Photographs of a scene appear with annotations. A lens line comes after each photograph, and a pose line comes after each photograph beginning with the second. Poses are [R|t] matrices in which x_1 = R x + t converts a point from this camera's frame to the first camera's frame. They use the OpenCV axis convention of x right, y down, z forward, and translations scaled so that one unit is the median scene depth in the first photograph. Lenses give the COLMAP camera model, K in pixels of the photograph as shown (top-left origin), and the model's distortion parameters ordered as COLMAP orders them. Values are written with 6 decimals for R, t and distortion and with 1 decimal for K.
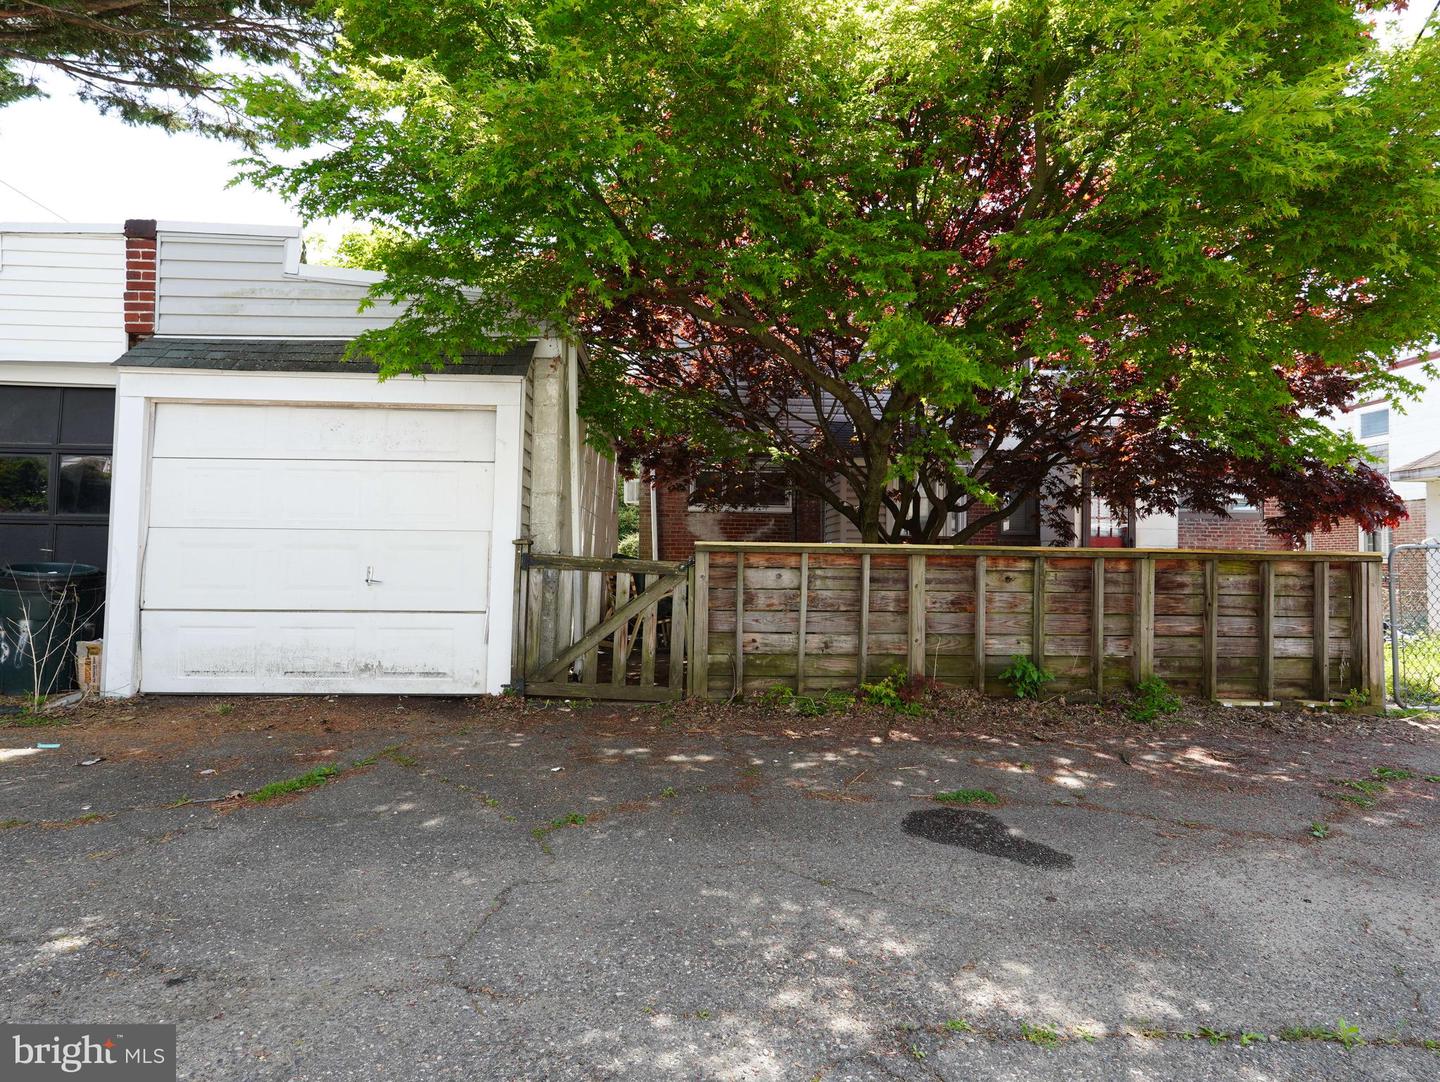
lens RADIAL K [[728.5, 0, 715.6], [0, 728.5, 522.9], [0, 0, 1]] dist [-0.029665, 0.009192]
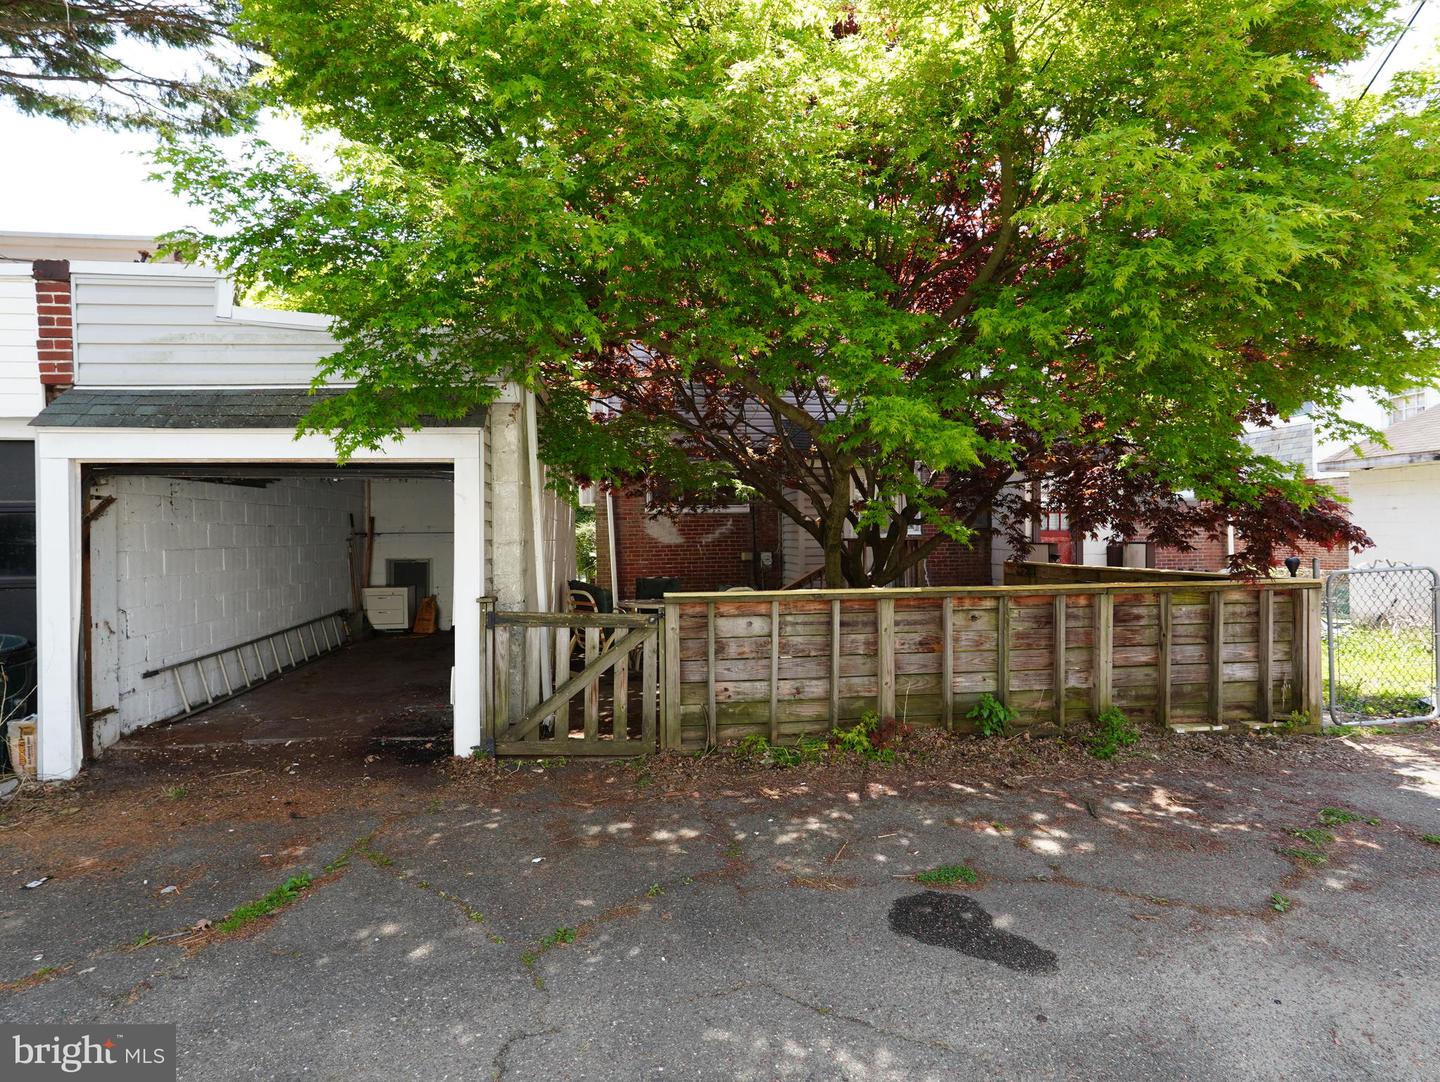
lens RADIAL K [[728.5, 0, 715.6], [0, 728.5, 522.9], [0, 0, 1]] dist [-0.029665, 0.009192]
pose [[0.997475, -0.026059, 0.066066, -0.021711], [0.023439, 0.998920, 0.040120, -0.106203], [-0.067040, -0.038470, 0.997008, 0.015590]]
